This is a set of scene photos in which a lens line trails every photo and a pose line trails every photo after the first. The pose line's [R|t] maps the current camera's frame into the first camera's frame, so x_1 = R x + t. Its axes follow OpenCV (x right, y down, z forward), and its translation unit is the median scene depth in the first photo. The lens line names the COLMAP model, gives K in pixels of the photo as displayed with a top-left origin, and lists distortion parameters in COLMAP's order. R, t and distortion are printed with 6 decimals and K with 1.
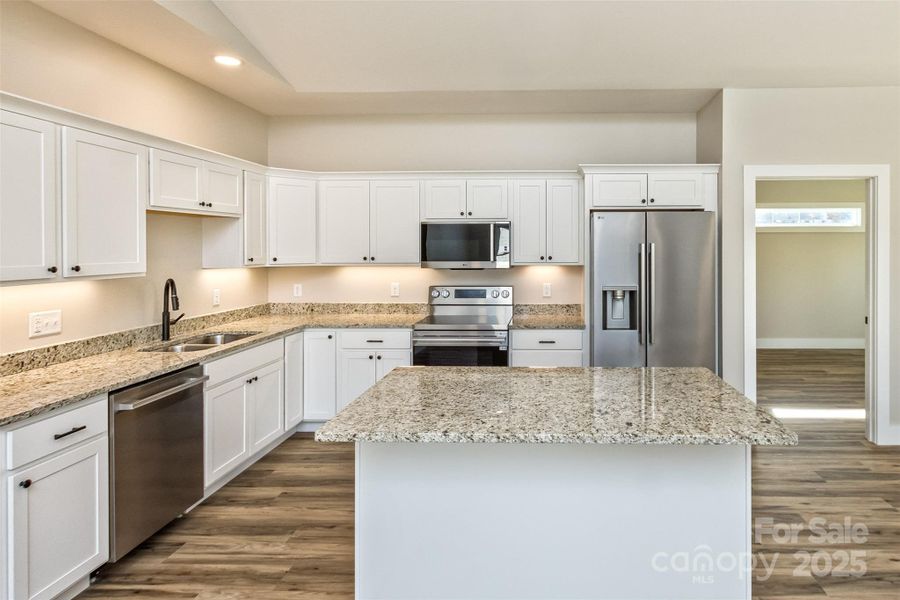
lens RADIAL K [[463.8, 0, 451.0], [0, 463.8, 253.2], [0, 0, 1]] dist [-0.000105, 0.000146]
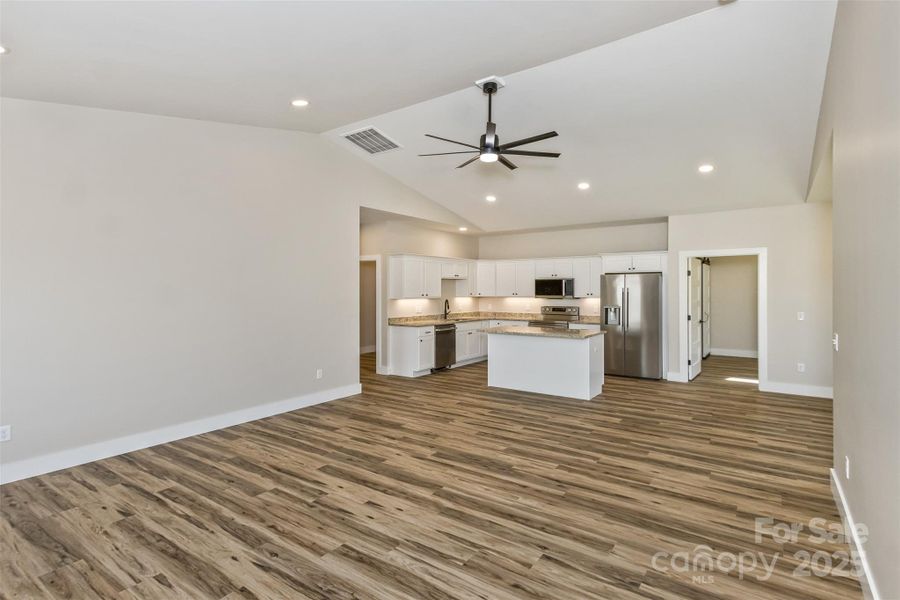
lens RADIAL K [[469.3, 0, 452.9], [0, 469.3, 286.2], [0, 0, 1]] dist [0.026188, 0.000025]
pose [[0.871372, -0.000064, -0.490623, 0.788653], [-0.006722, 0.999905, -0.012069, 0.002941], [0.490577, 0.013815, 0.871288, -1.394100]]
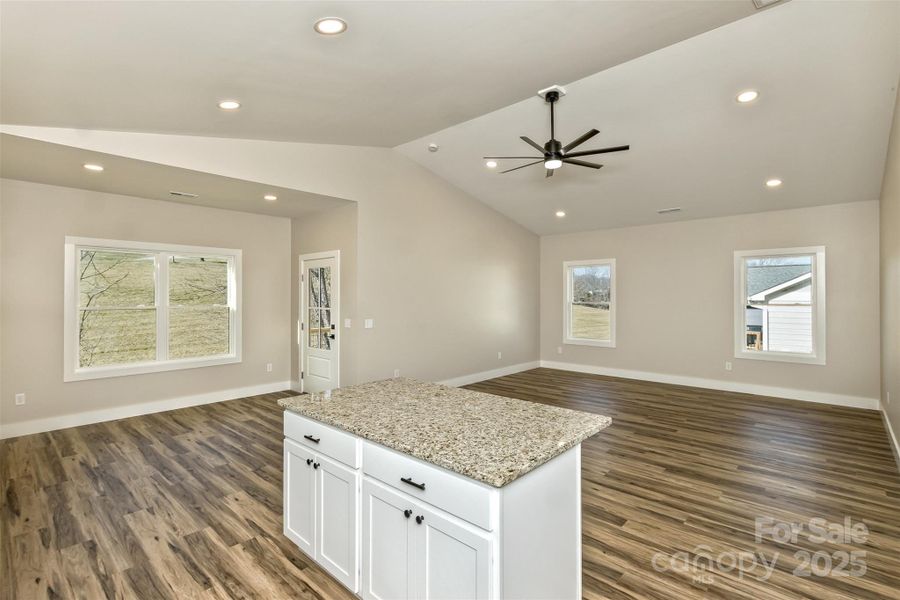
lens RADIAL K [[444.9, 0, 450.0], [0, 444.9, 300.0], [0, 0, 1]] dist [-0.000178, -0.000407]
pose [[-0.802671, -0.005483, 0.596397, -0.226109], [0.000154, 0.999956, 0.009401, -0.017441], [-0.596422, 0.007638, -0.802635, 0.867470]]
